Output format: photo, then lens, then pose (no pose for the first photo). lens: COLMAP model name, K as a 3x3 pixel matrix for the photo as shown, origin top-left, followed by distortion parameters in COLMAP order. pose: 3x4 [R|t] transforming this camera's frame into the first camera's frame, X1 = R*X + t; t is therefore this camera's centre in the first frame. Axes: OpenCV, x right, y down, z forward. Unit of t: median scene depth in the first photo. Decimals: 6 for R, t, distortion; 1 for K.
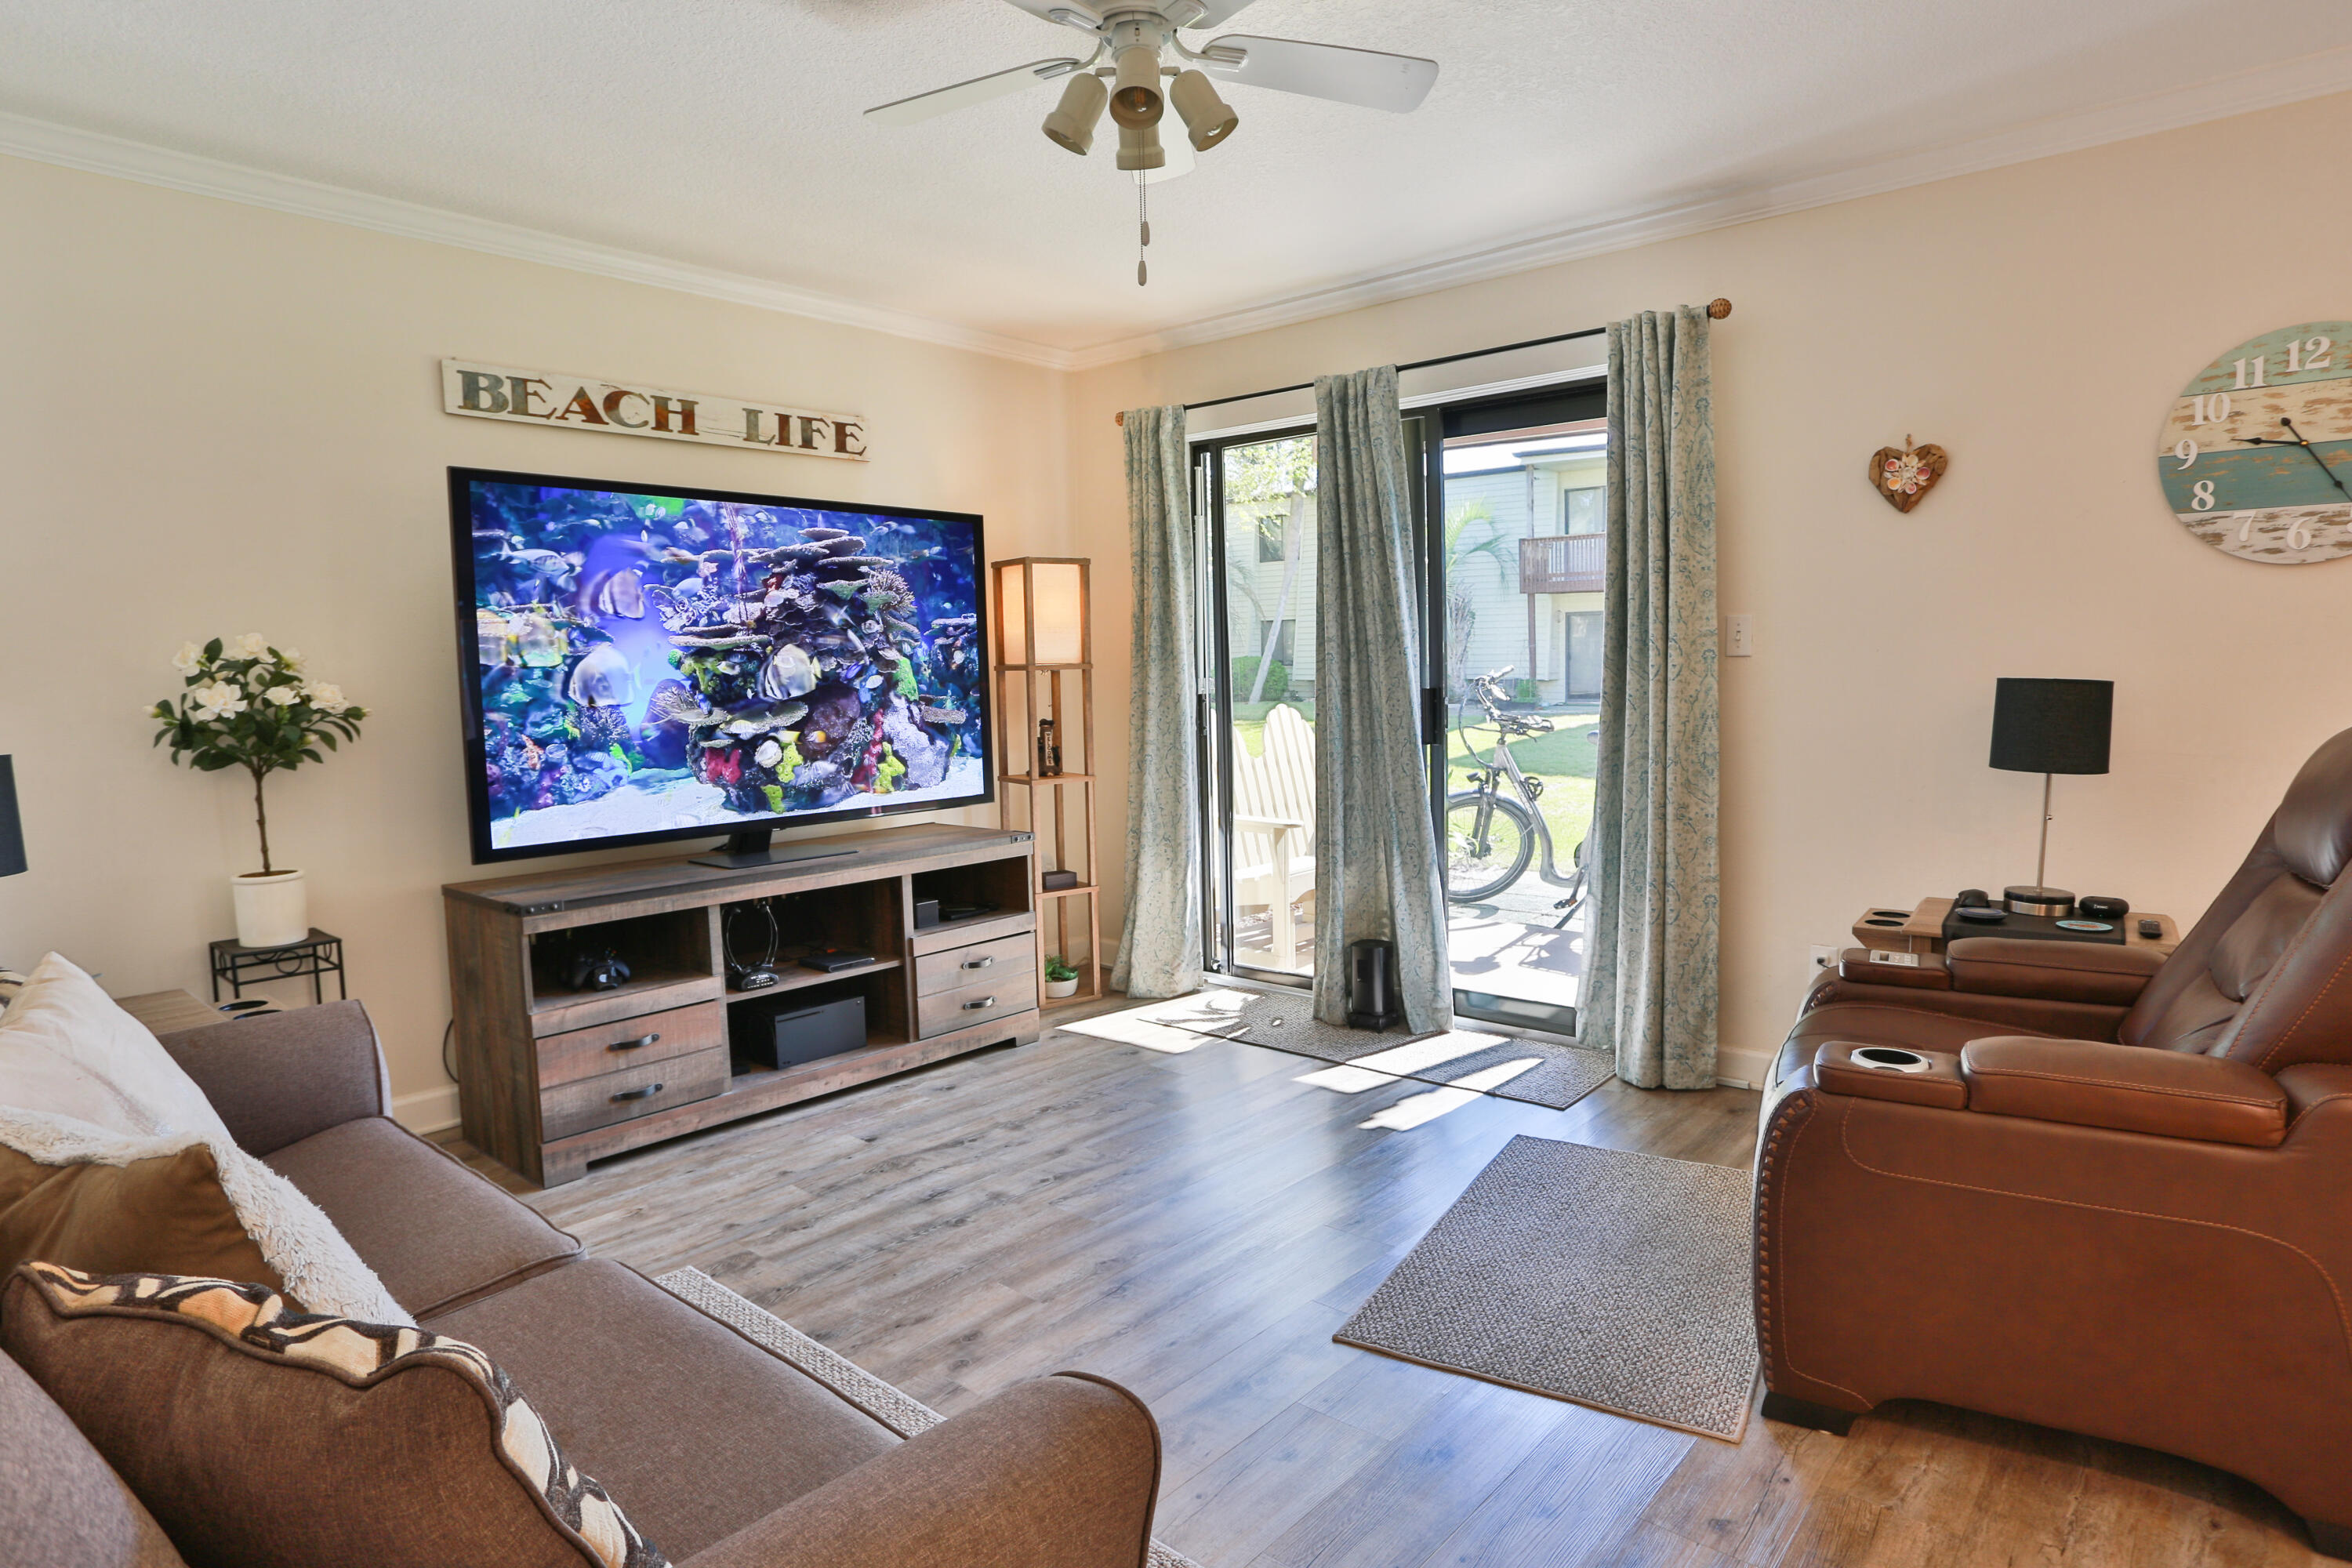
lens RADIAL K [[1338.7, 0, 1166.2], [0, 1338.7, 732.5], [0, 0, 1]] dist [-0.082614, 0.049735]
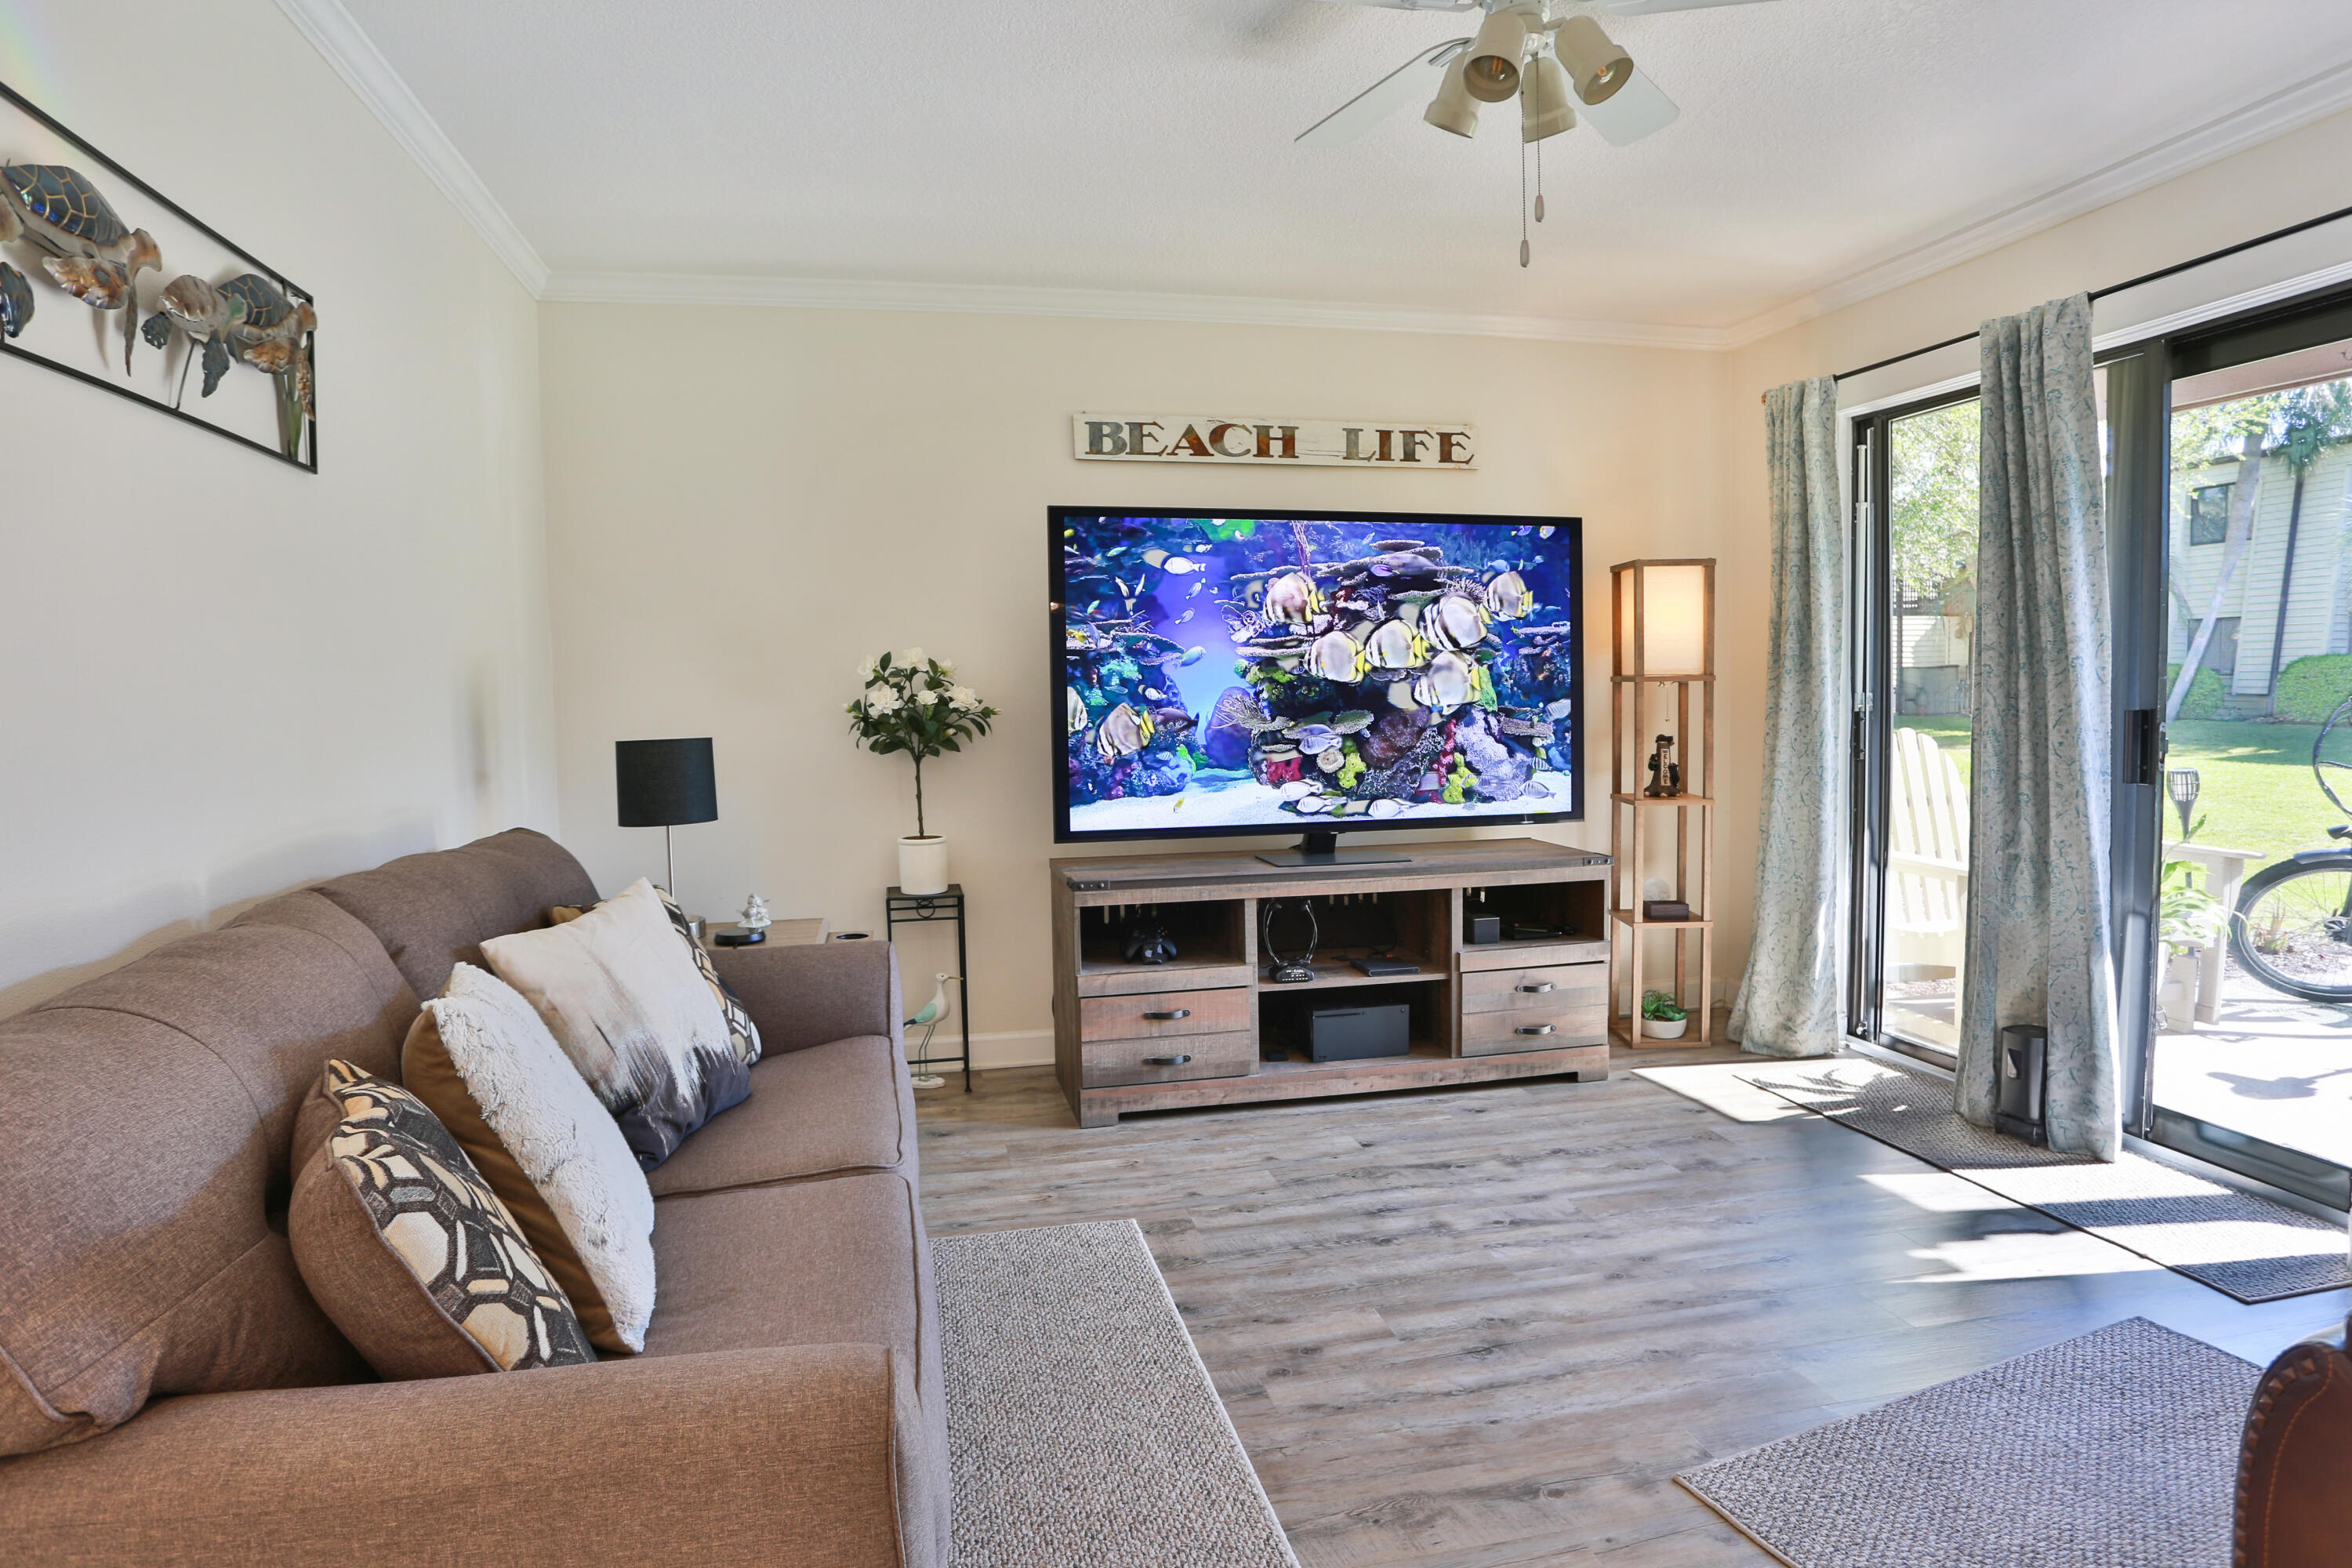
lens RADIAL K [[1338.7, 0, 1166.2], [0, 1338.7, 732.5], [0, 0, 1]] dist [-0.082614, 0.049735]
pose [[0.802522, 0.029938, -0.595870, 0.231112], [-0.032338, 0.999455, 0.006661, -0.008458], [0.595745, 0.013924, 0.803053, 0.084801]]
